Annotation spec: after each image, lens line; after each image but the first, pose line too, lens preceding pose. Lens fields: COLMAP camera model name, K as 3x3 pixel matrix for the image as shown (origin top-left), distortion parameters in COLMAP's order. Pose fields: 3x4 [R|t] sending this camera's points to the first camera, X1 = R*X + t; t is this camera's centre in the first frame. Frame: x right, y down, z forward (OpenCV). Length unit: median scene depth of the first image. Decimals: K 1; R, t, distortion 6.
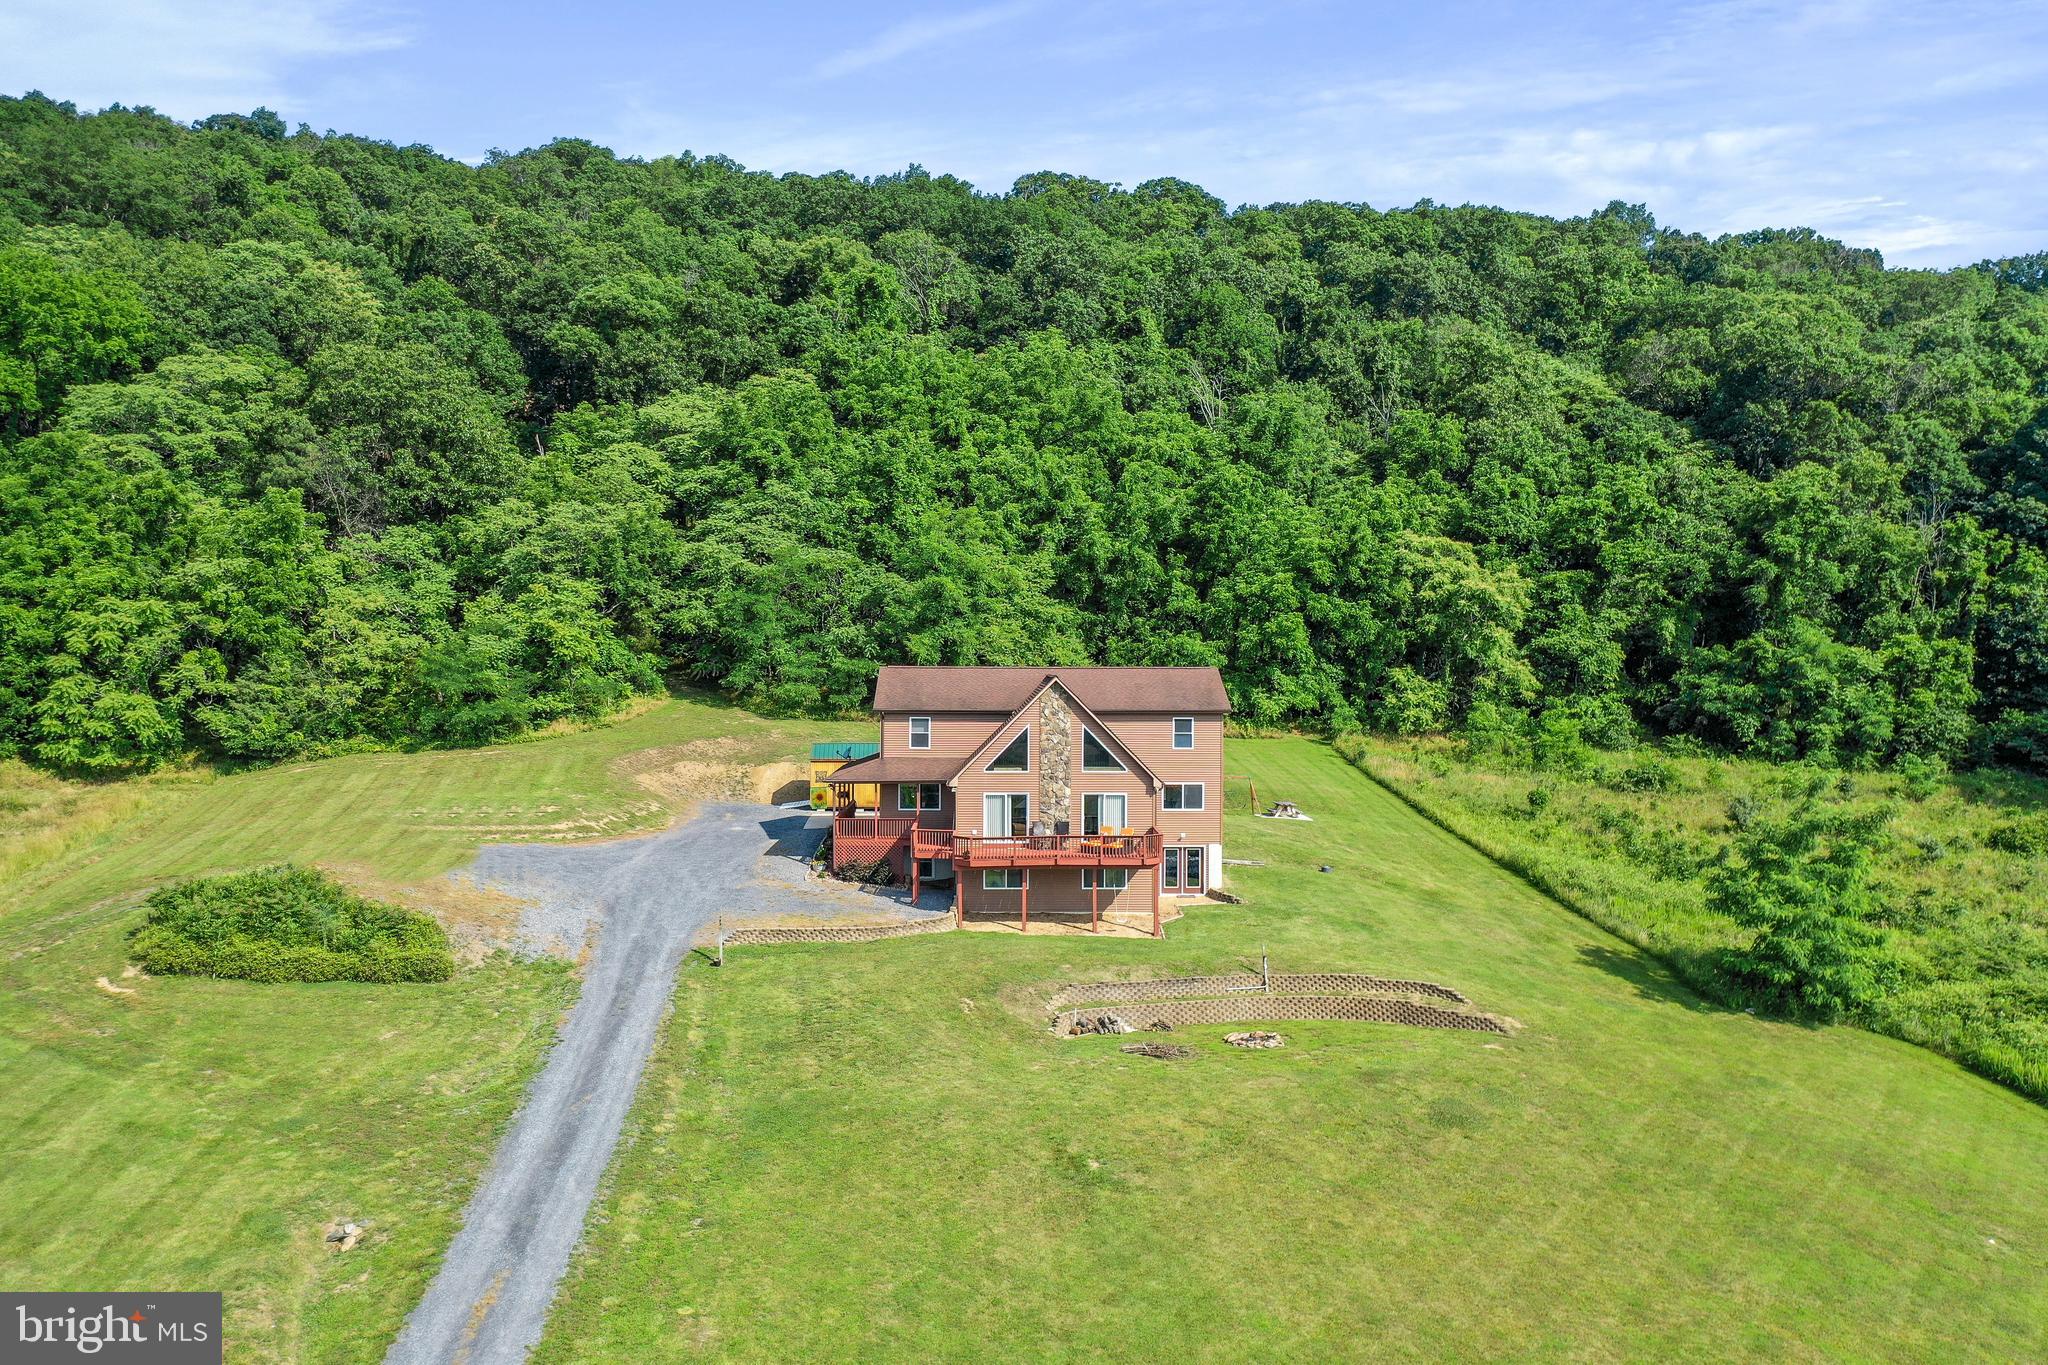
lens RADIAL K [[1587.3, 0, 1015.9], [0, 1587.3, 686.2], [0, 0, 1]] dist [-0.004019, -0.001823]
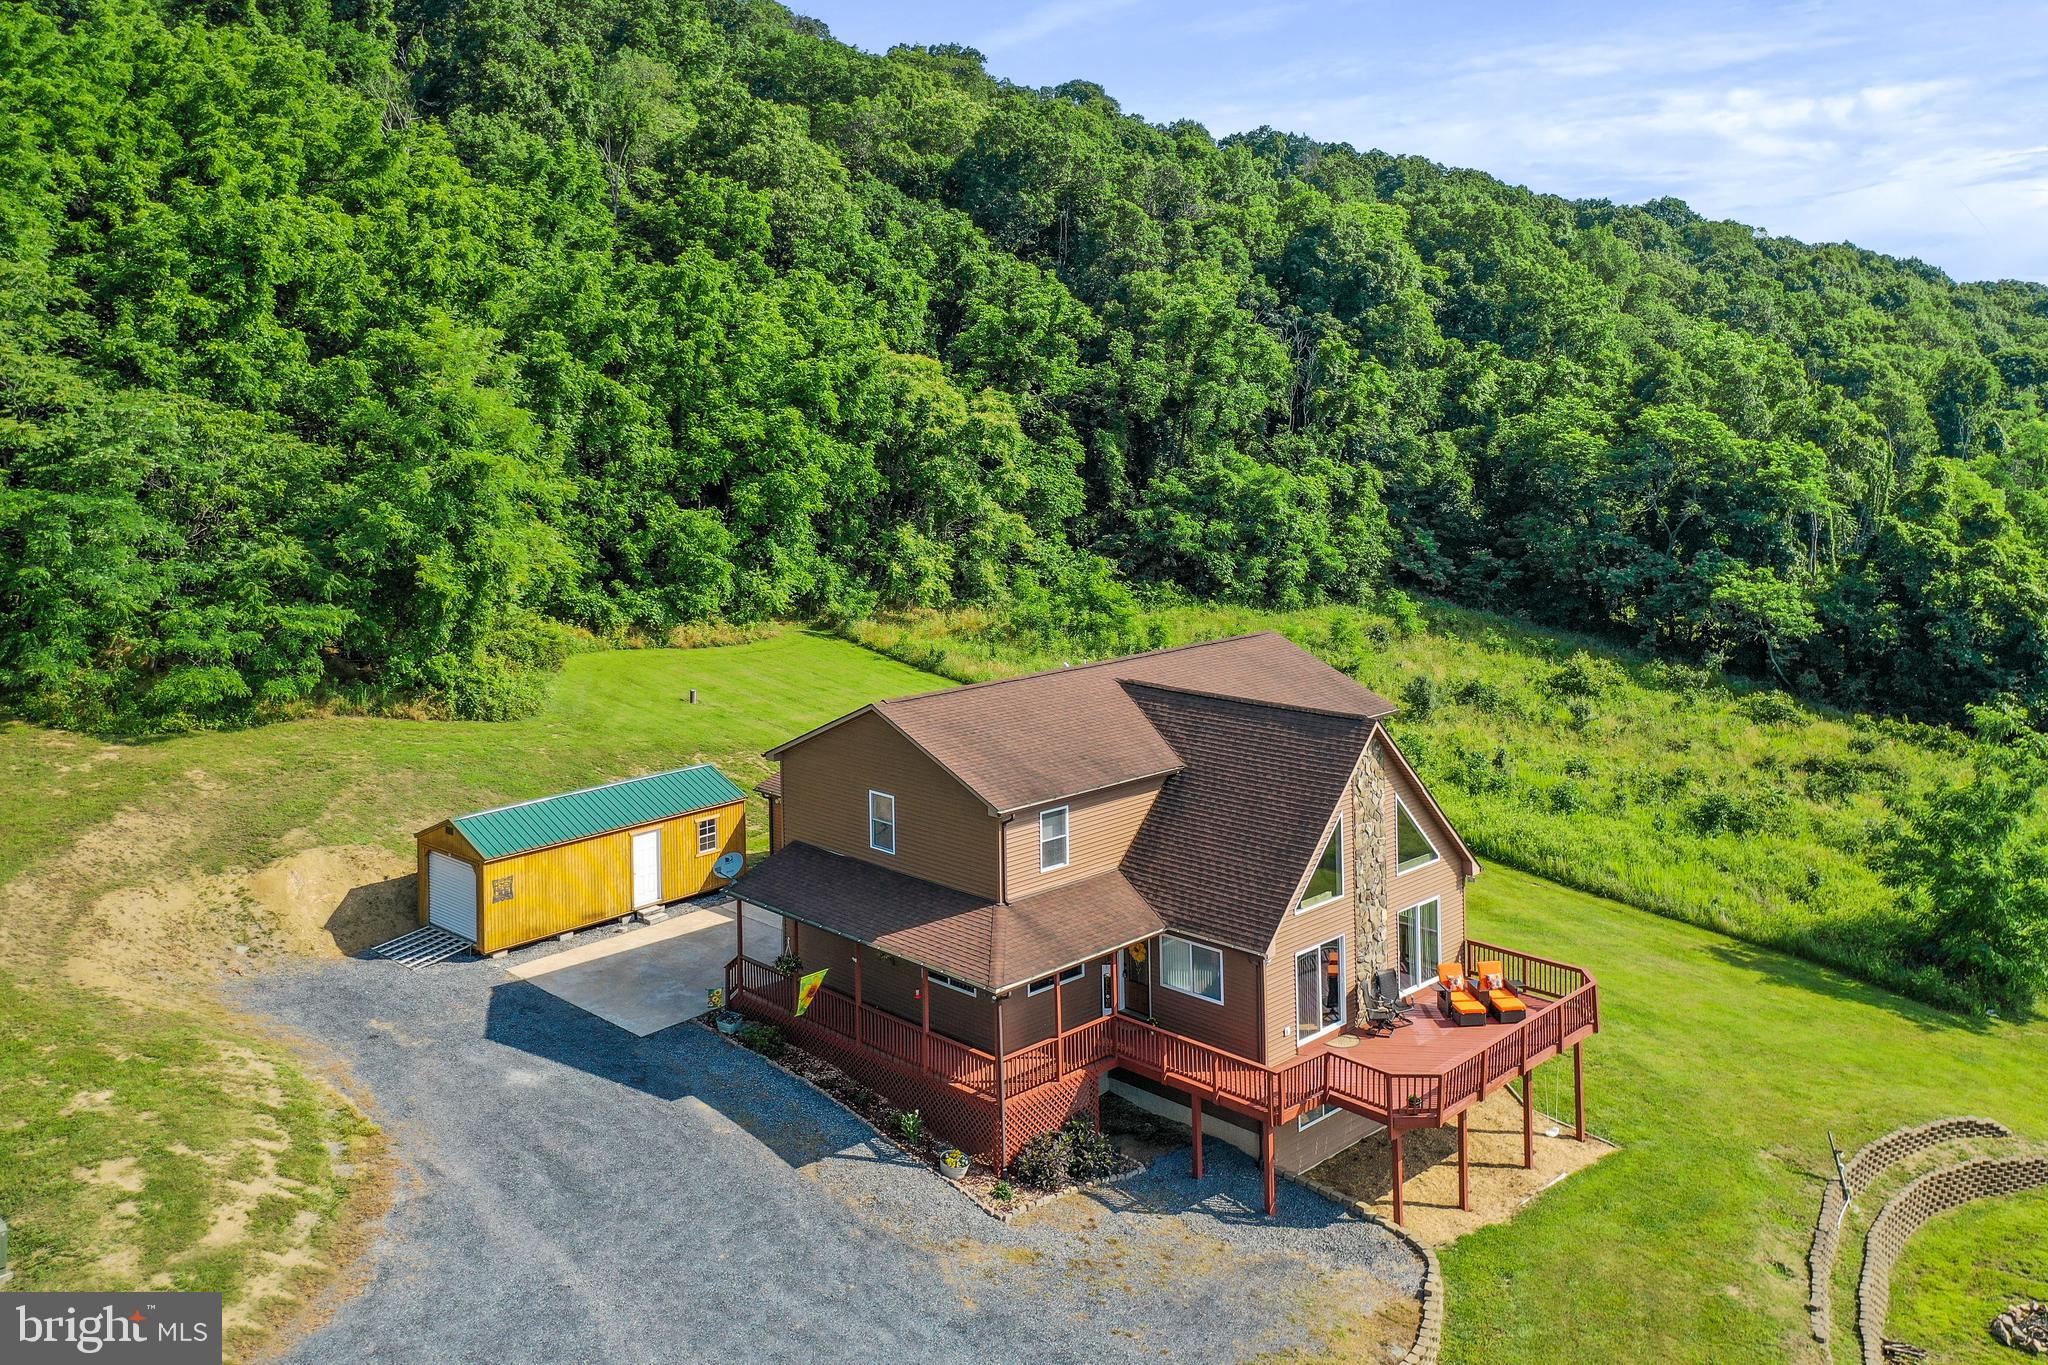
lens RADIAL K [[1669.5, 0, 999.5], [0, 1669.5, 376.2], [0, 0, 1]] dist [-0.002726, -0.002986]
pose [[0.731621, -0.010031, 0.681637, -0.285334], [0.027330, 0.999519, -0.014625, -0.073772], [-0.681163, 0.029329, 0.731544, 0.383348]]
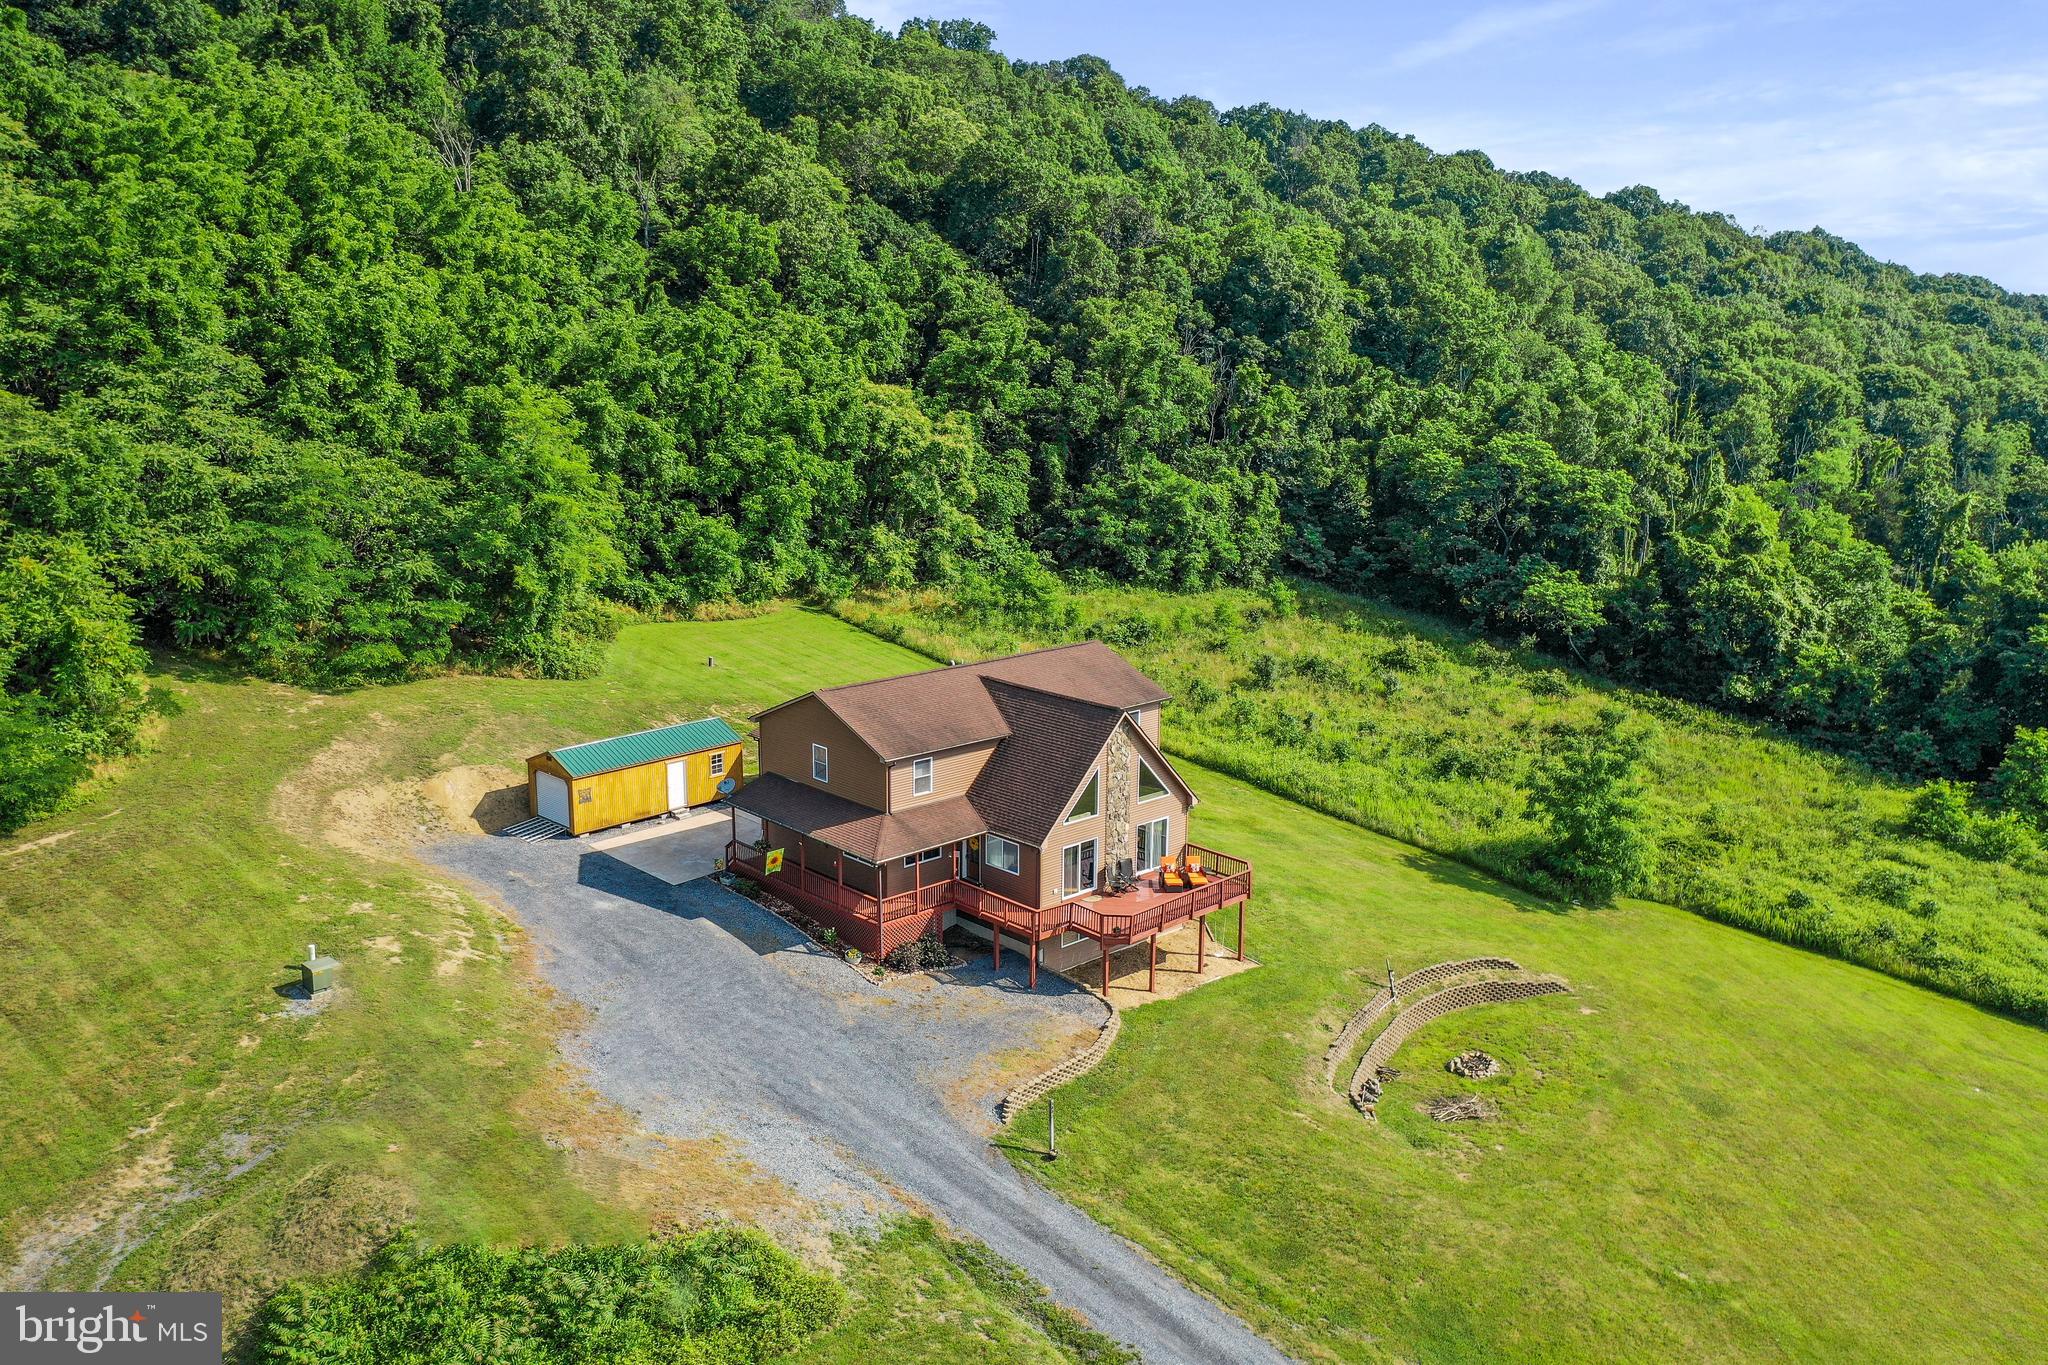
lens RADIAL K [[1595.6, 0, 981.8], [0, 1595.6, 667.1], [0, 0, 1]] dist [-0.000198, -0.001042]
pose [[0.749331, -0.137712, 0.647717, -0.373228], [0.006399, 0.979597, 0.200871, -0.128206], [-0.662164, -0.146374, 0.734924, 0.224278]]
